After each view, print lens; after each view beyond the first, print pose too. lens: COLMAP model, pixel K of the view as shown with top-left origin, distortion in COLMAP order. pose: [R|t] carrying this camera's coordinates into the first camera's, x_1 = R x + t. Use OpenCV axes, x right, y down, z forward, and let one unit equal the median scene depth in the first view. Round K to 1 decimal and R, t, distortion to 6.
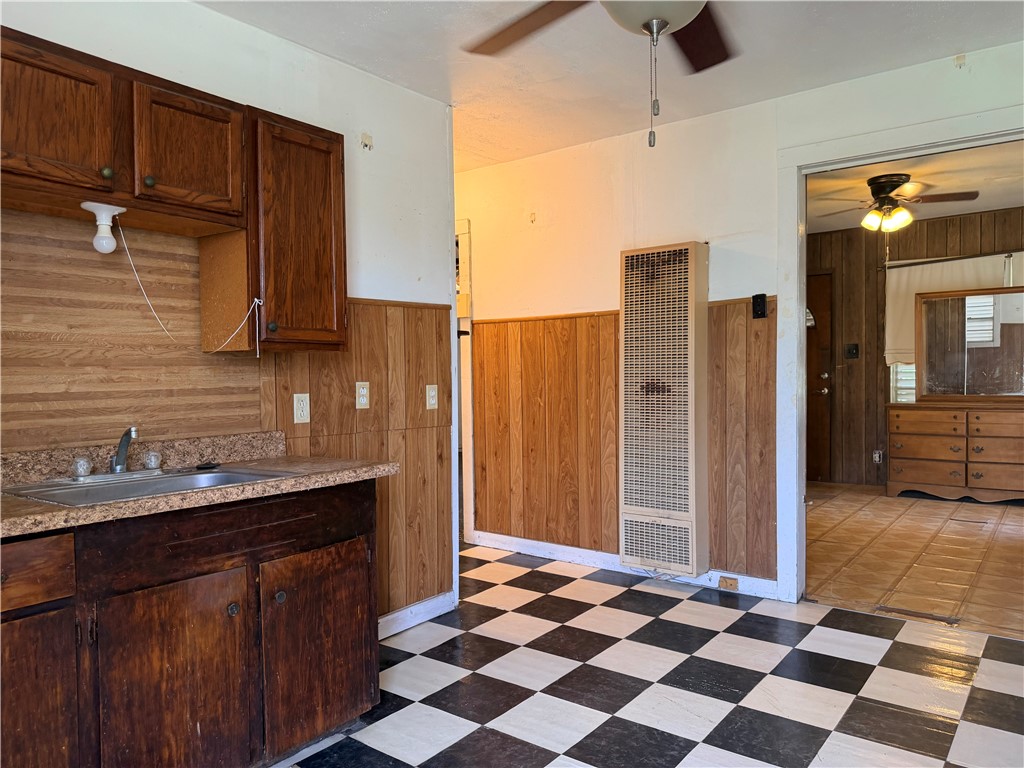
lens RADIAL K [[720.8, 0, 511.0], [0, 720.8, 393.6], [0, 0, 1]] dist [0.123273, -0.204912]
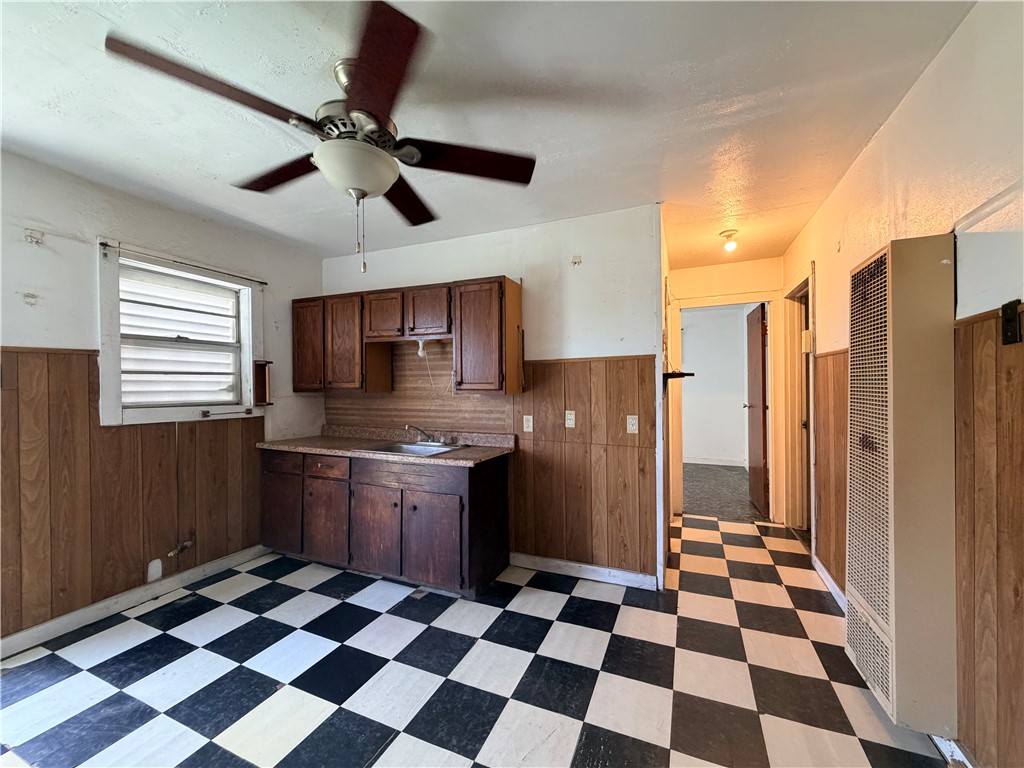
lens RADIAL K [[408.1, 0, 510.4], [0, 408.1, 385.0], [0, 0, 1]] dist [-0.000288, -0.000031]
pose [[0.250404, 0.010954, -0.968080, 0.597180], [-0.027755, 0.999606, 0.004131, -0.068871], [0.967744, 0.025835, 0.250609, 0.608762]]
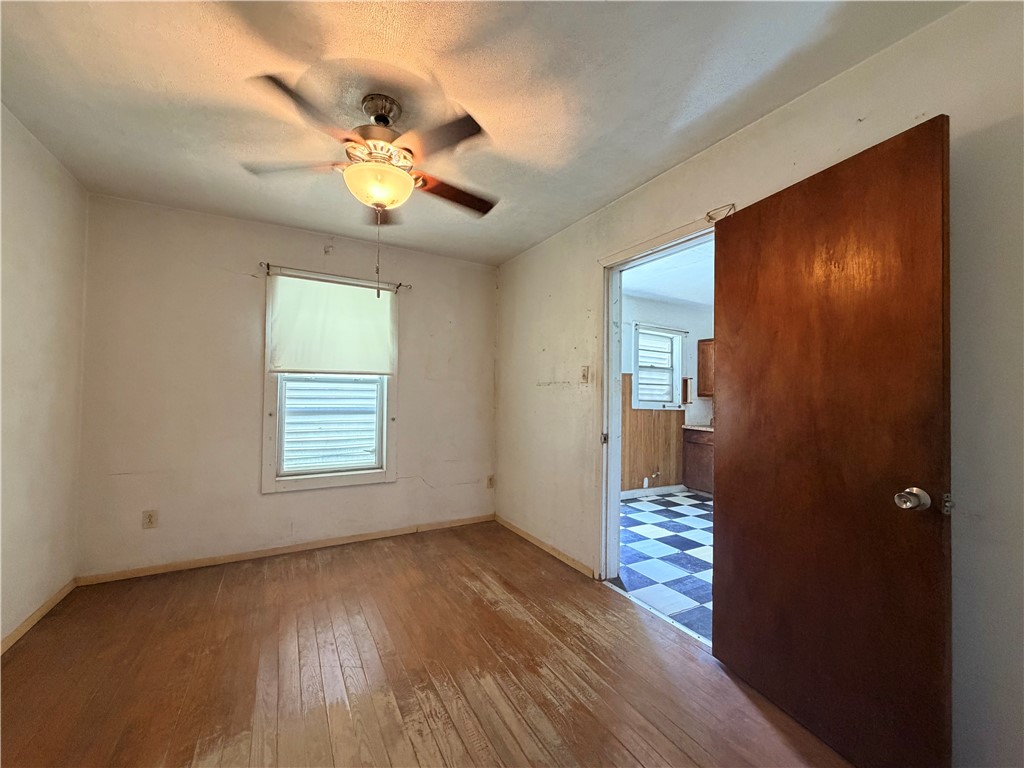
lens RADIAL K [[408.1, 0, 510.4], [0, 408.1, 385.0], [0, 0, 1]] dist [-0.000288, -0.000031]
pose [[-0.385625, -0.016295, -0.922512, 1.303696], [-0.046863, 0.998899, 0.001946, -0.045811], [0.921465, 0.043982, -0.385964, 0.272458]]
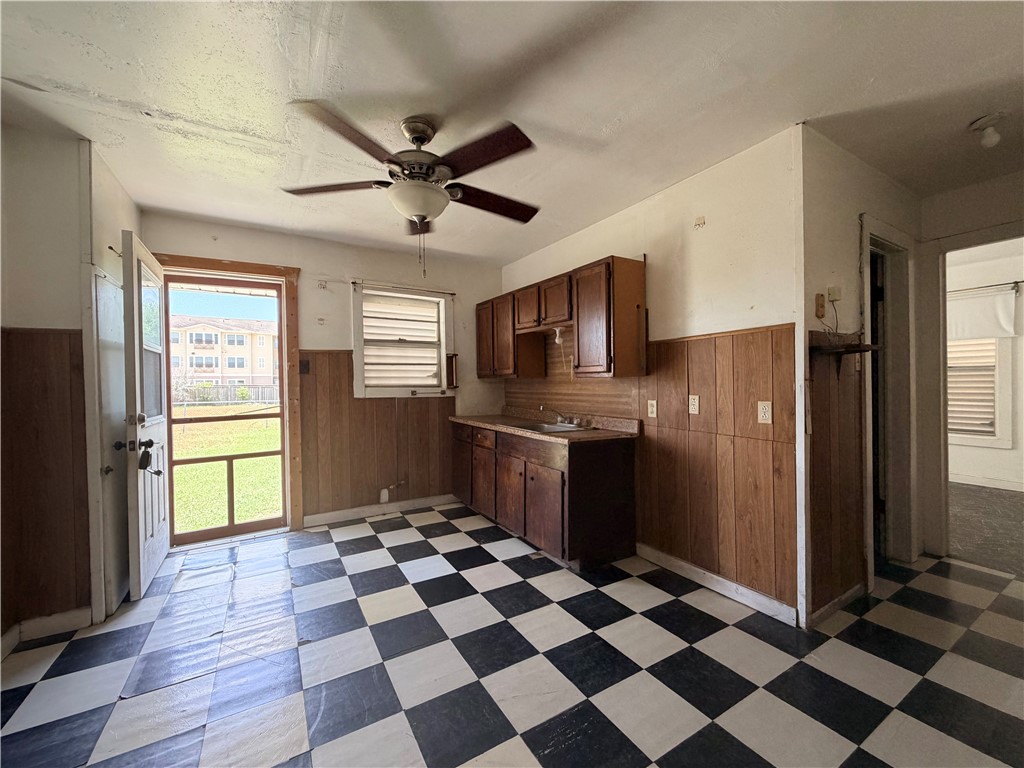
lens RADIAL K [[408.1, 0, 510.4], [0, 408.1, 385.0], [0, 0, 1]] dist [-0.000288, -0.000031]
pose [[-0.362706, 0.023754, -0.931601, 0.625479], [-0.014378, 0.999413, 0.031081, -0.052079], [0.931793, 0.024668, -0.362152, 0.900329]]
